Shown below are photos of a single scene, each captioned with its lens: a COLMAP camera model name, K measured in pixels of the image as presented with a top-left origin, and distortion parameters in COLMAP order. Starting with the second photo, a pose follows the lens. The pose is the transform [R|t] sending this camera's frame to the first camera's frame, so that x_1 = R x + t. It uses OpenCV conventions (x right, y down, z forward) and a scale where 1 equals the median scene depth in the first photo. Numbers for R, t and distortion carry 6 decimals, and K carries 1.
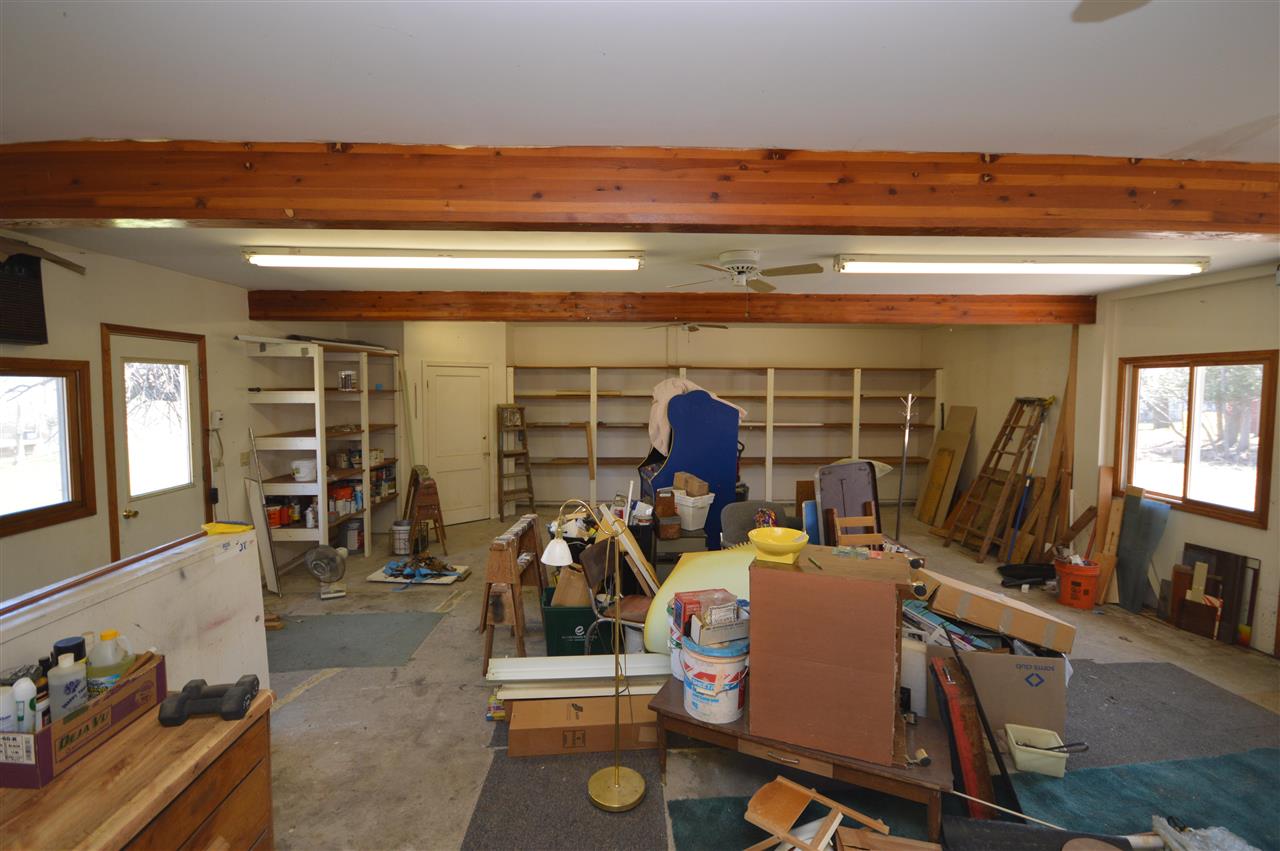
lens RADIAL K [[564.9, 0, 643.8], [0, 564.9, 422.4], [0, 0, 1]] dist [-0.009449, -0.008222]
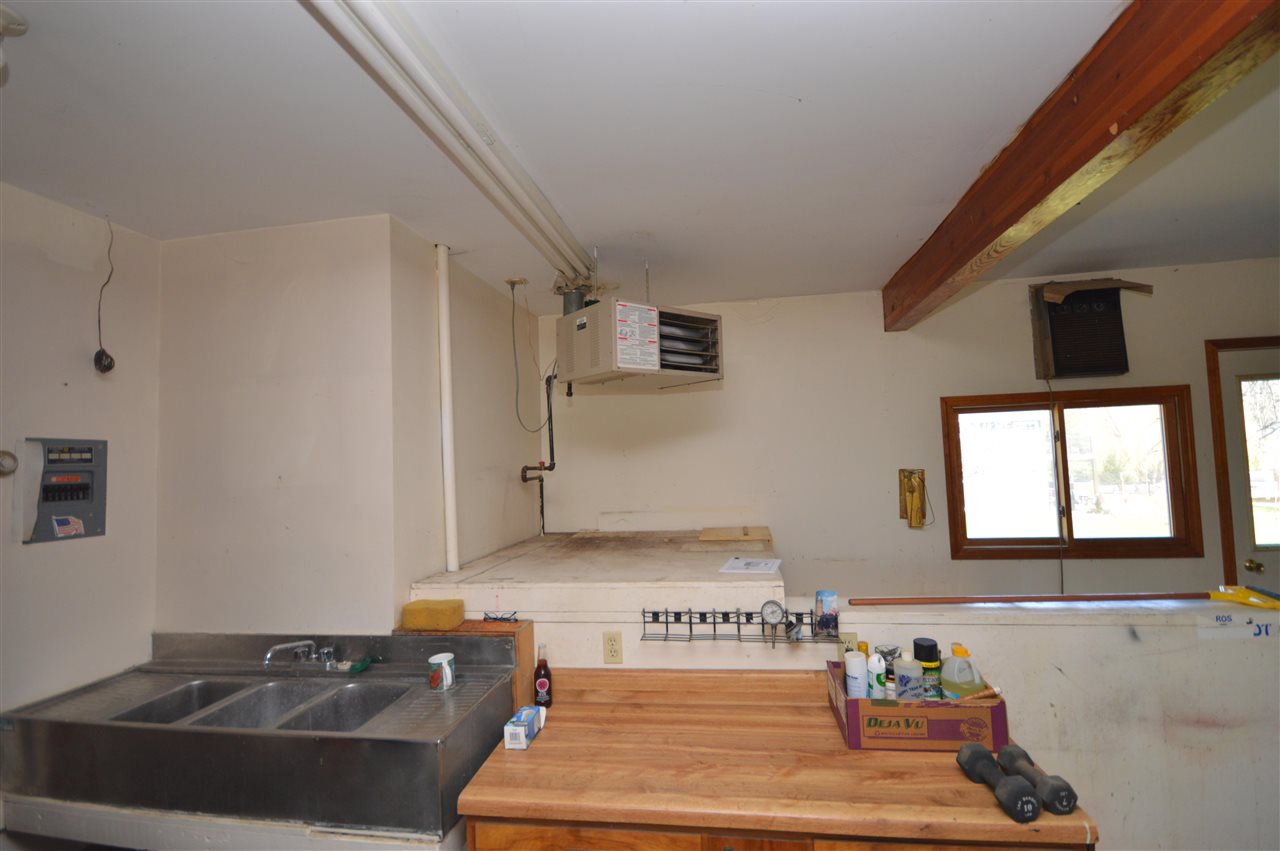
lens RADIAL K [[564.9, 0, 642.8], [0, 564.9, 418.9], [0, 0, 1]] dist [-0.009449, -0.008222]
pose [[-0.216697, -0.061565, -0.974296, 0.101758], [-0.025904, 0.998021, -0.057302, 0.027264], [0.975895, 0.012821, -0.217863, 0.433368]]
